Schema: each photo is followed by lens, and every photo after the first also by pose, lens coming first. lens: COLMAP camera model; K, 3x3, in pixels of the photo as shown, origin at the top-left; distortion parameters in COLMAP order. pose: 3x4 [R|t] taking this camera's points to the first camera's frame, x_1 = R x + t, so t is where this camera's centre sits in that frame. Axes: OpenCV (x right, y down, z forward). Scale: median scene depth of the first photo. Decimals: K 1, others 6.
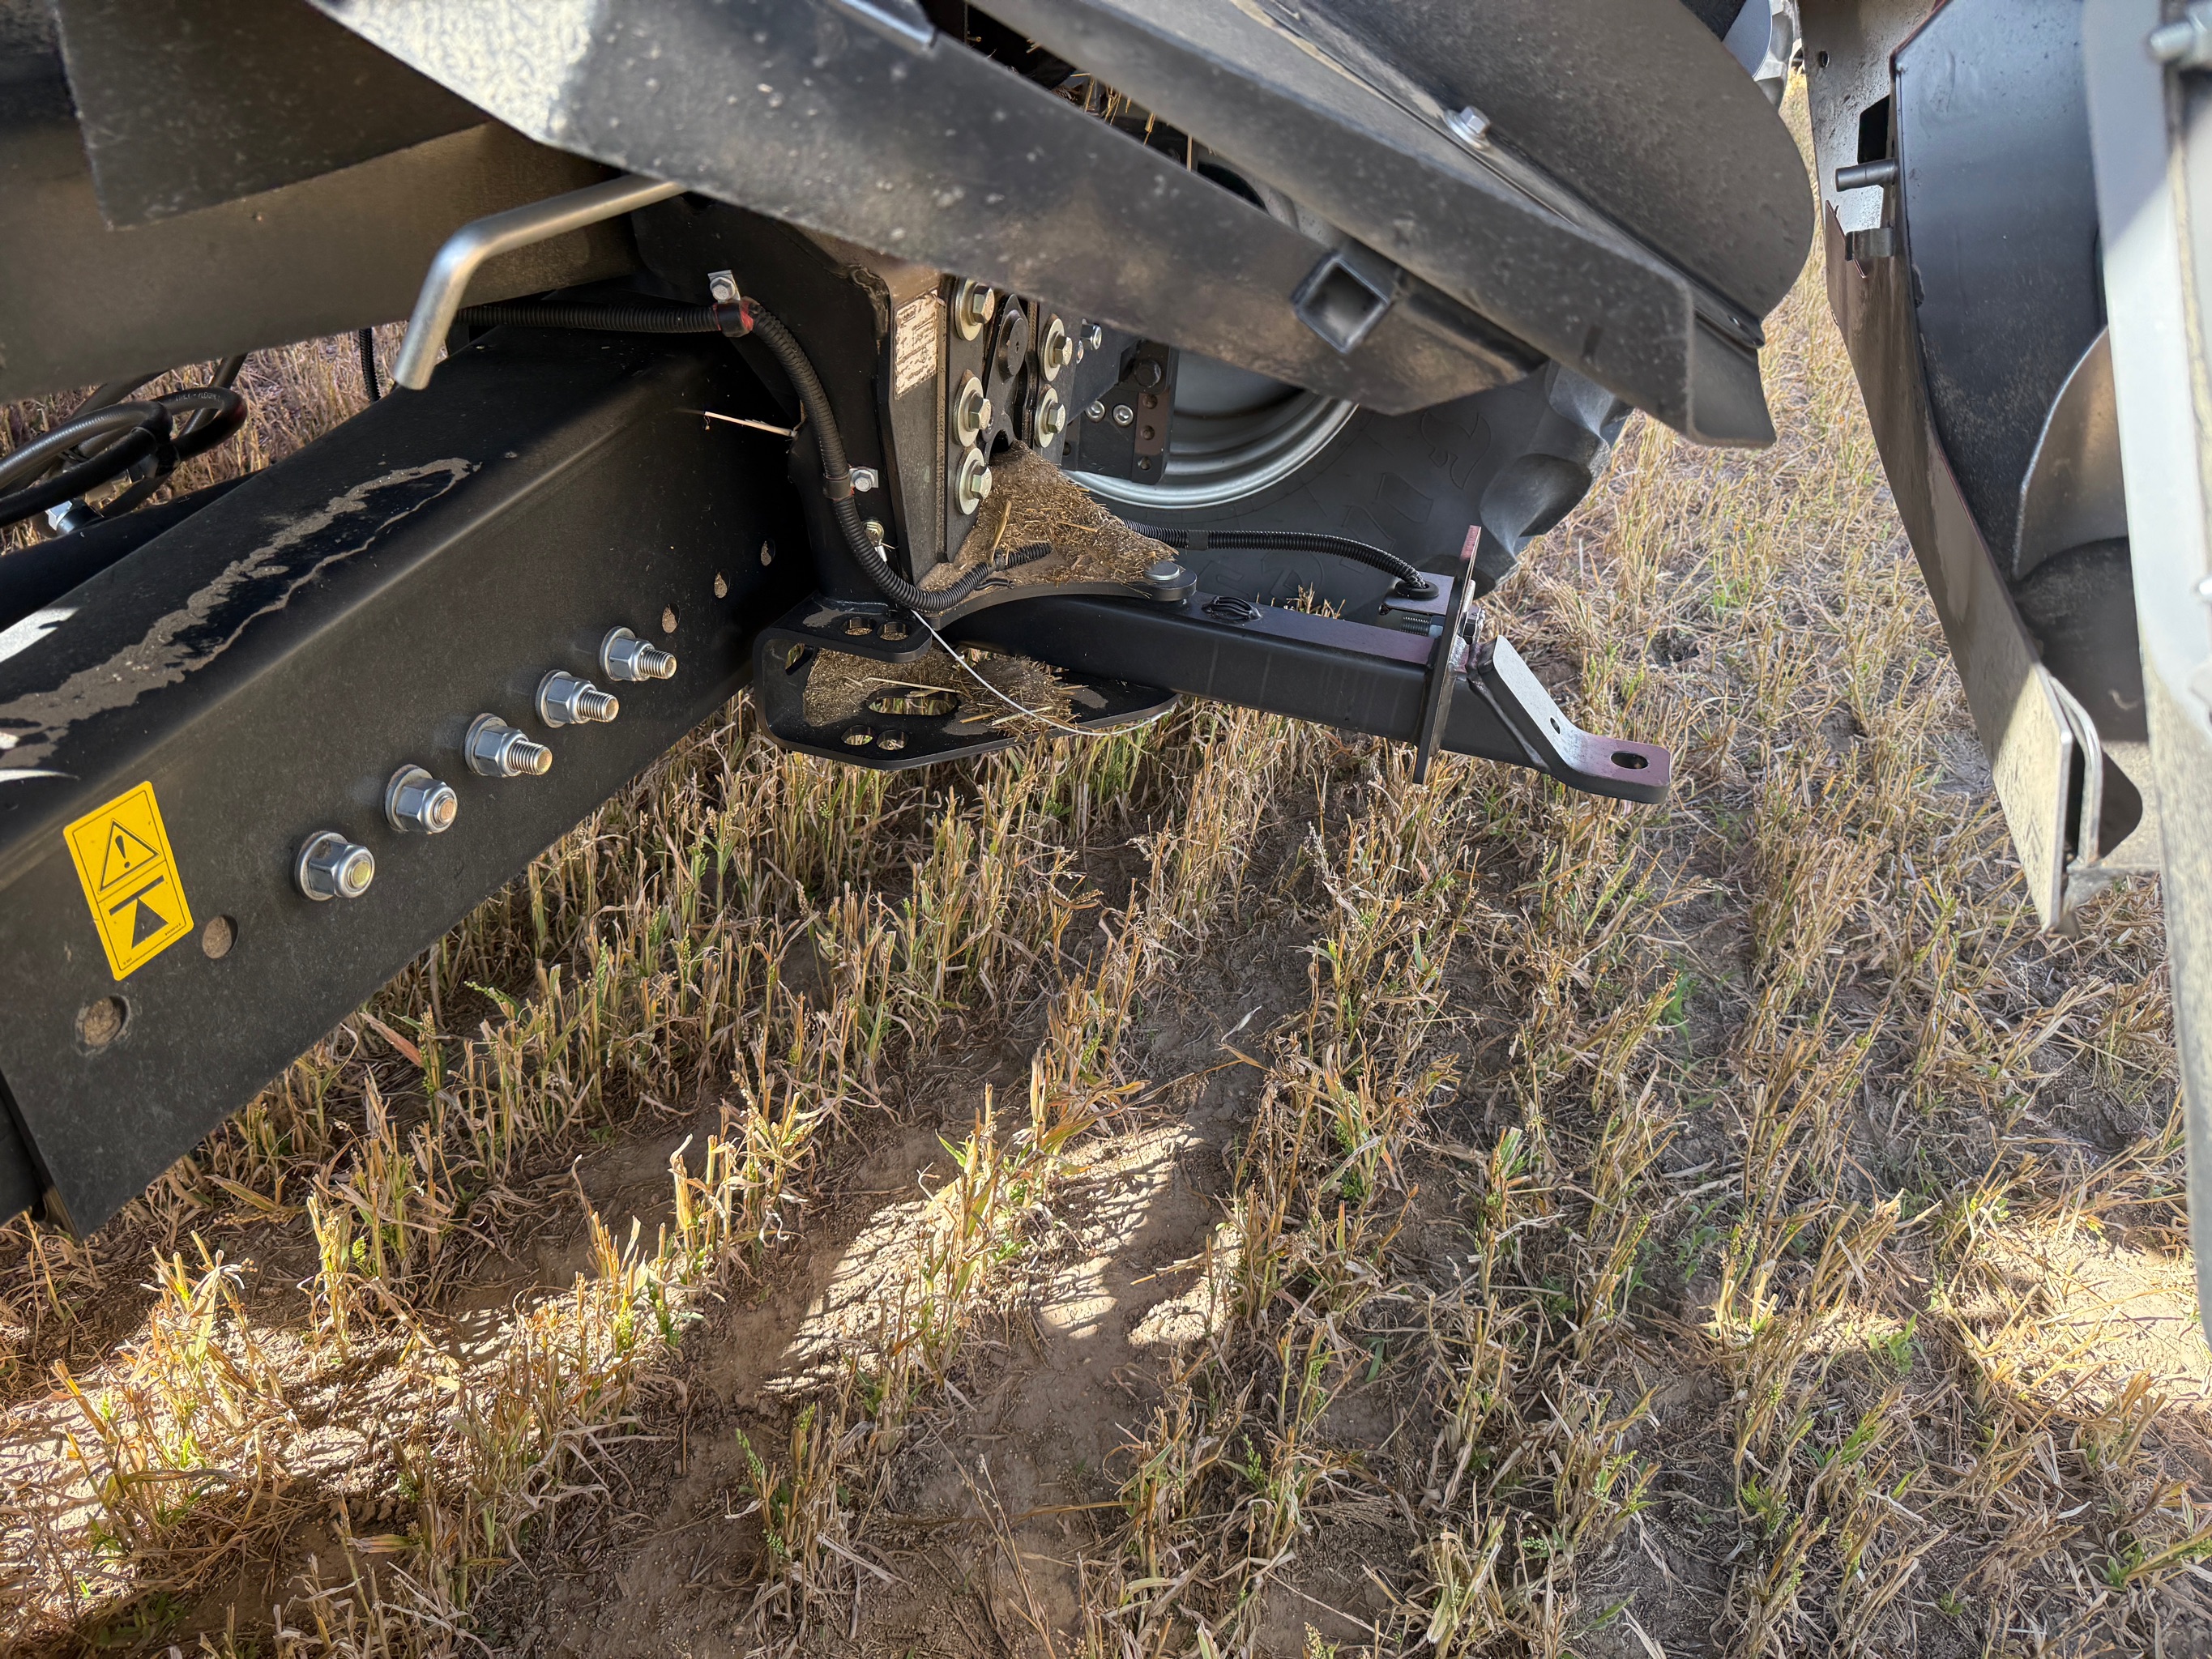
lens RADIAL K [[1561.6, 0, 1098.9], [0, 1561.6, 822.2], [0, 0, 1]] dist [0.003553, -0.006910]
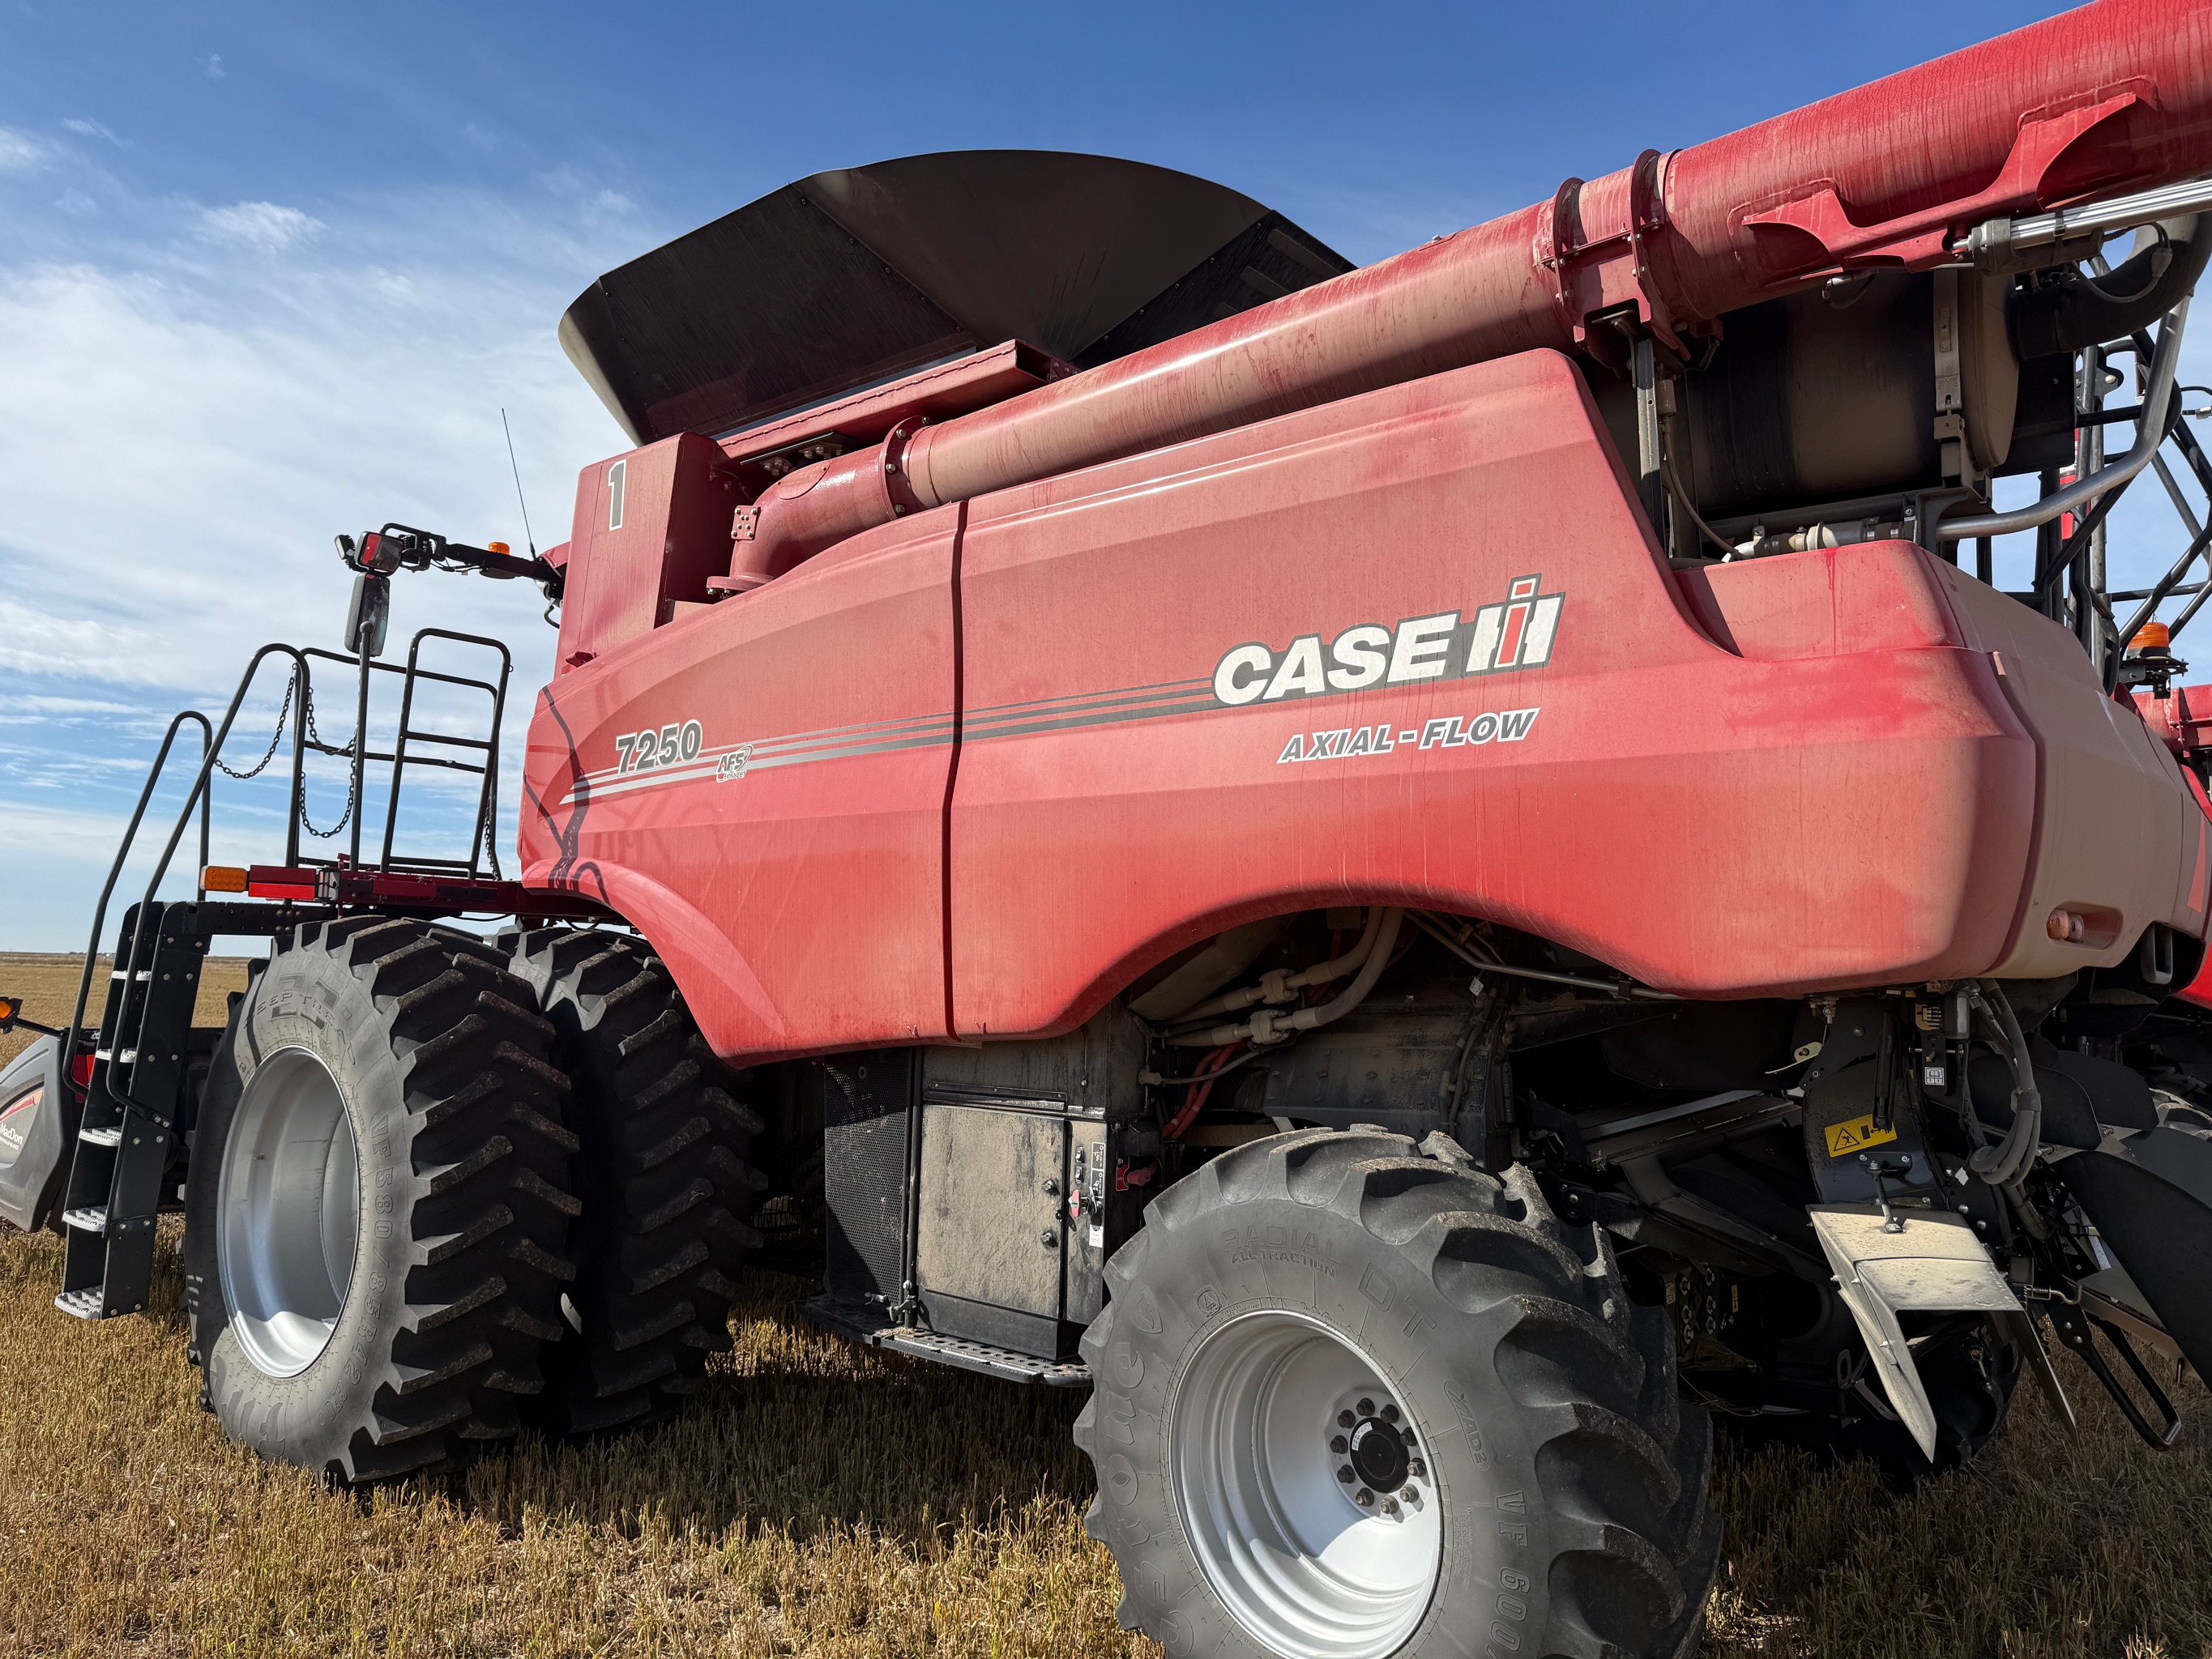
lens RADIAL K [[1550.9, 0, 1097.3], [0, 1550.9, 819.3], [0, 0, 1]] dist [0.114760, -0.207685]
pose [[0.923868, -0.122676, -0.362518, 0.124484], [-0.139023, 0.774951, -0.616542, 1.303056], [0.356569, 0.620002, 0.698897, -2.794142]]
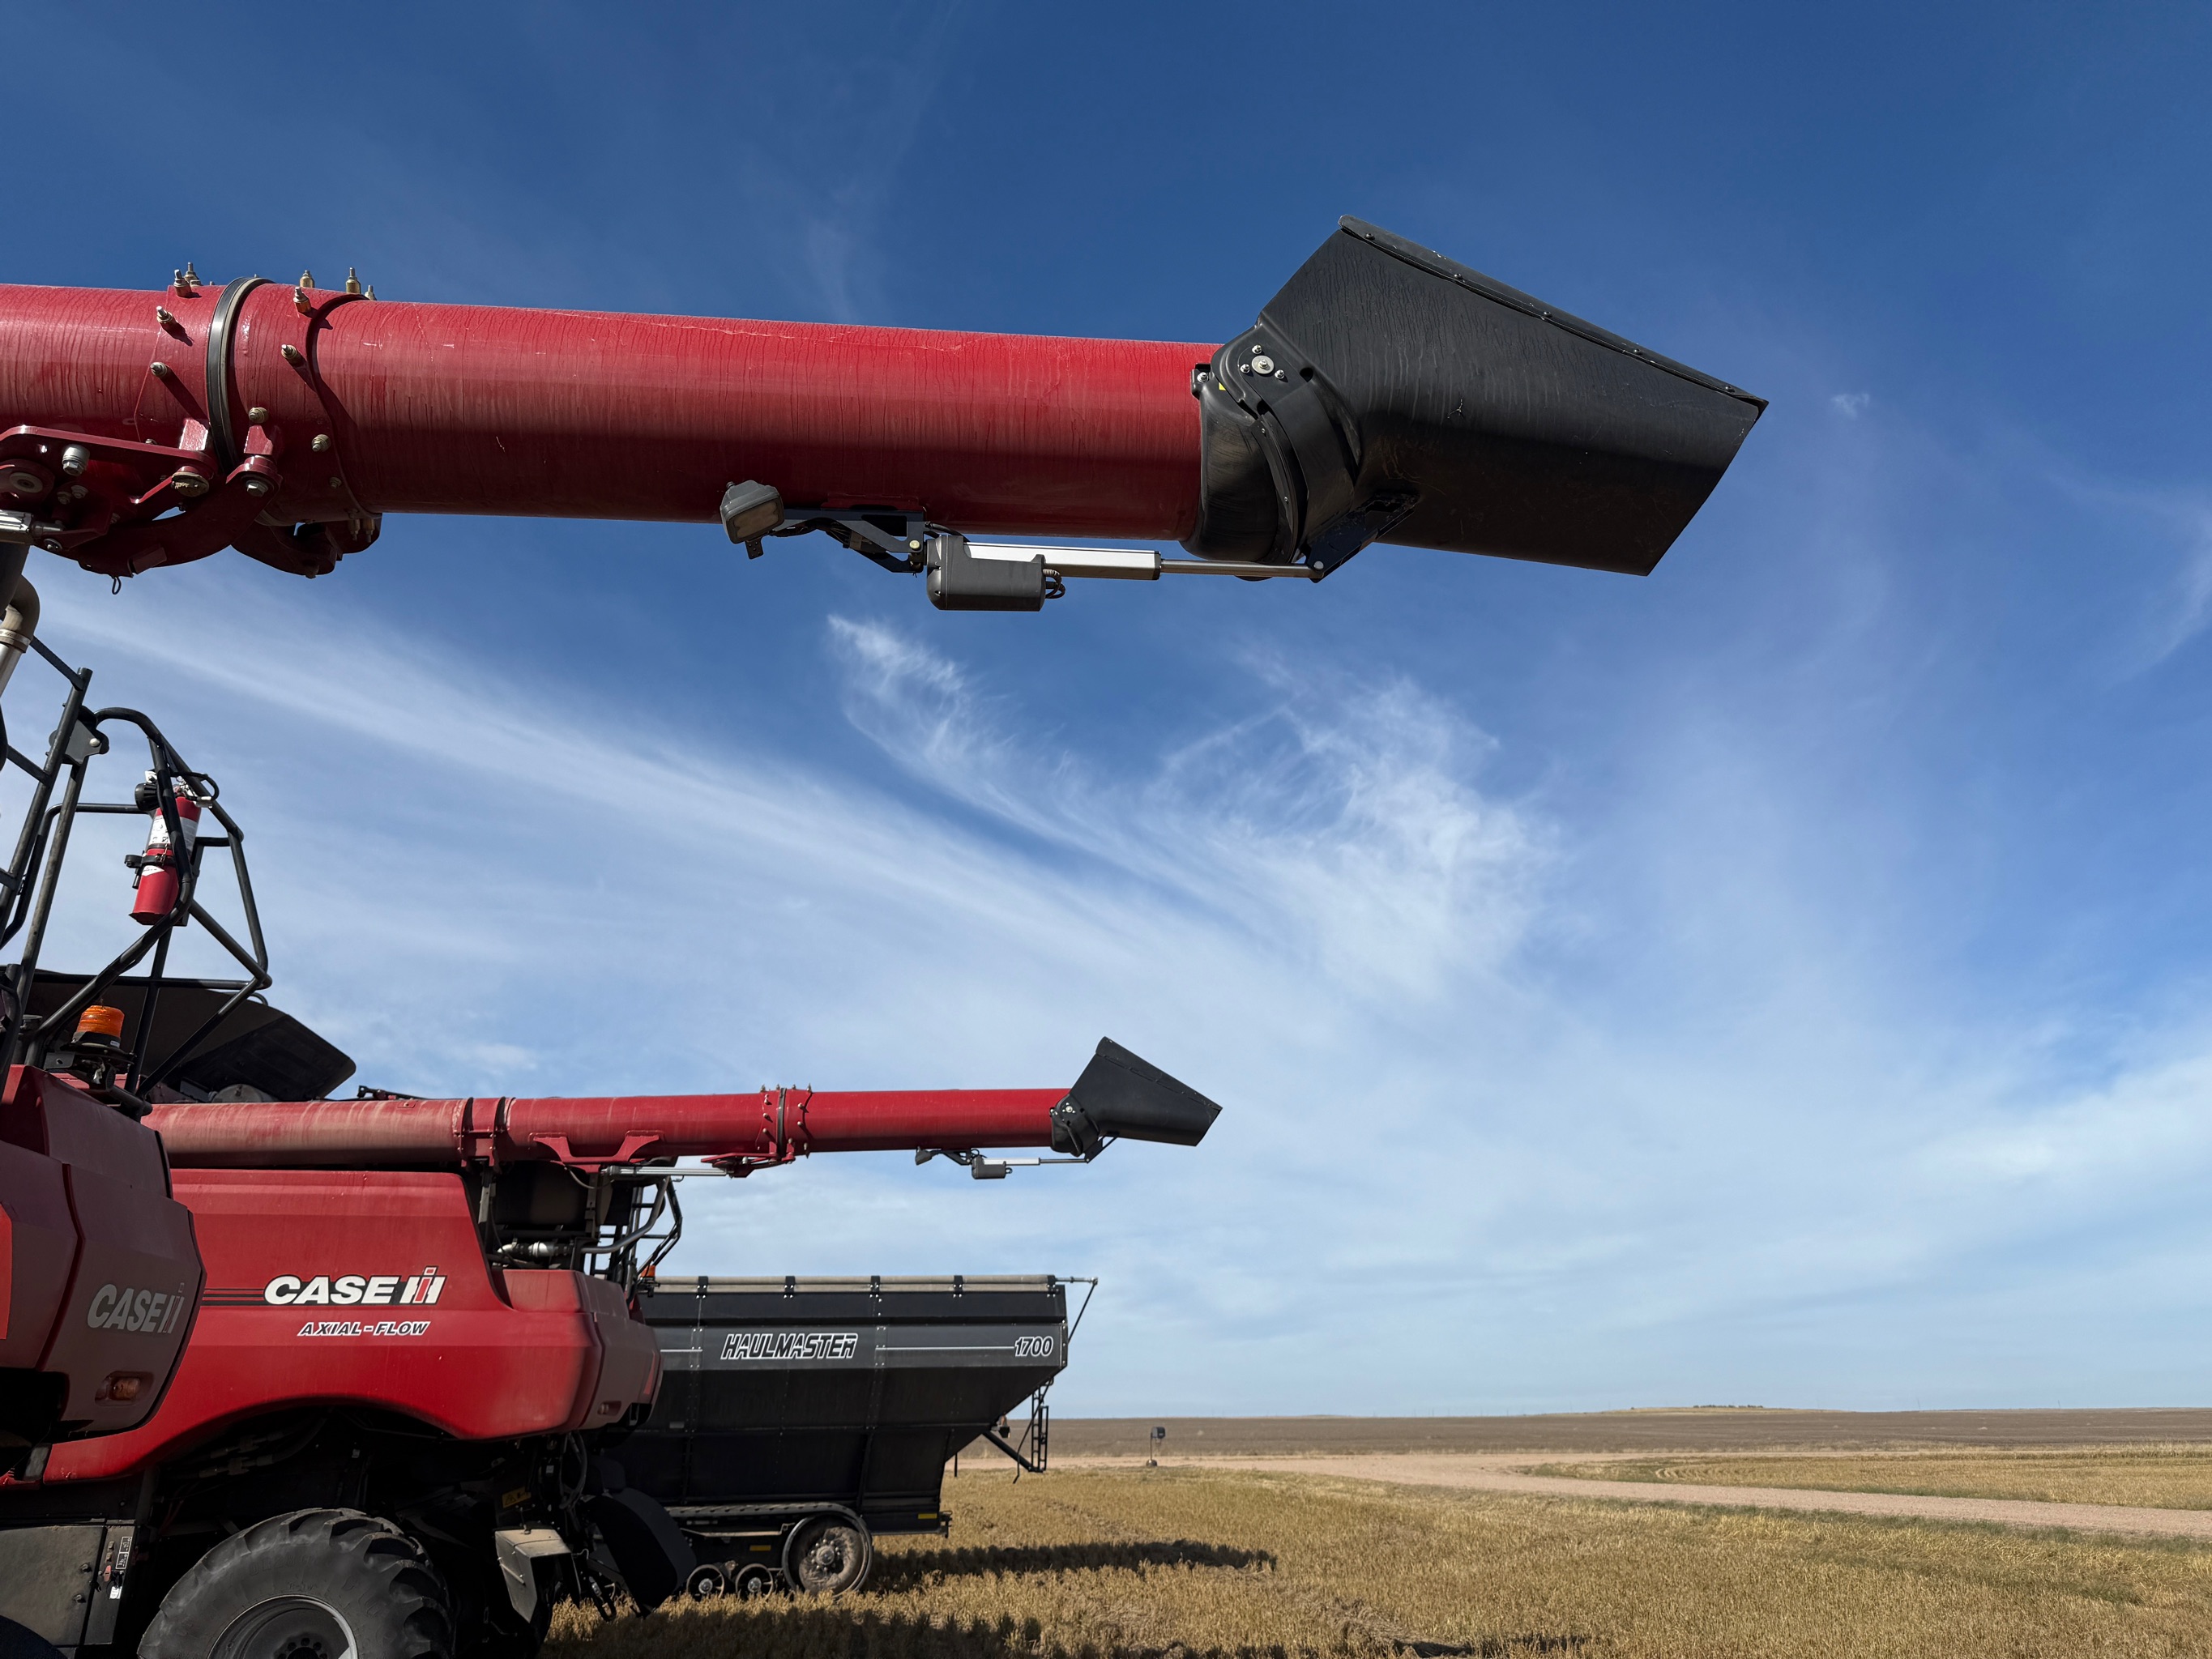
lens RADIAL K [[1561.6, 0, 1098.9], [0, 1561.6, 822.2], [0, 0, 1]] dist [0.003553, -0.006910]
pose [[0.886403, 0.054806, 0.459659, -0.852925], [0.331825, 0.617133, -0.713469, 4.025923], [-0.322773, 0.784948, 0.528843, -7.272249]]
